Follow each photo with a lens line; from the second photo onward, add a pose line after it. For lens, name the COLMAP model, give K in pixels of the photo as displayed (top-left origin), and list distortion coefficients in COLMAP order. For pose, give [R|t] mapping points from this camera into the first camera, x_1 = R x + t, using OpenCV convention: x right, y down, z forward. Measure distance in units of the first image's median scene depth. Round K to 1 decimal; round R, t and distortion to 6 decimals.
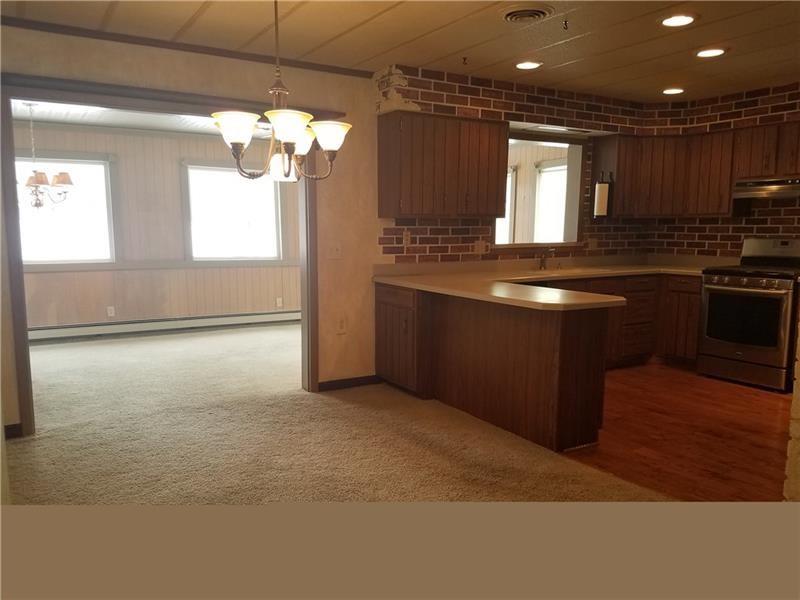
lens RADIAL K [[620.1, 0, 399.3], [0, 620.1, 317.2], [0, 0, 1]] dist [0.162781, -0.268225]
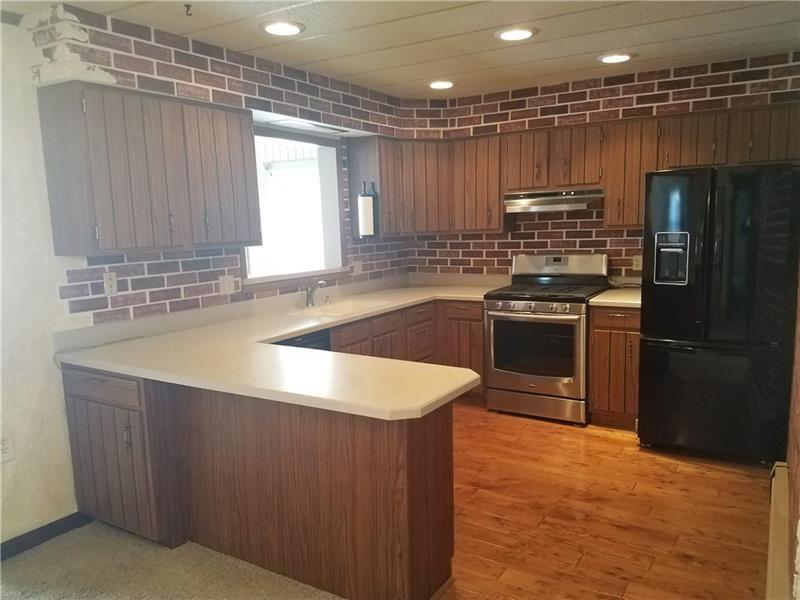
lens RADIAL K [[620.1, 0, 399.3], [0, 620.1, 317.2], [0, 0, 1]] dist [0.162781, -0.268225]
pose [[0.891444, -0.096380, 0.442763, -0.014571], [0.093069, 0.995230, 0.029260, -0.082673], [-0.443471, 0.015124, 0.896161, 0.286830]]
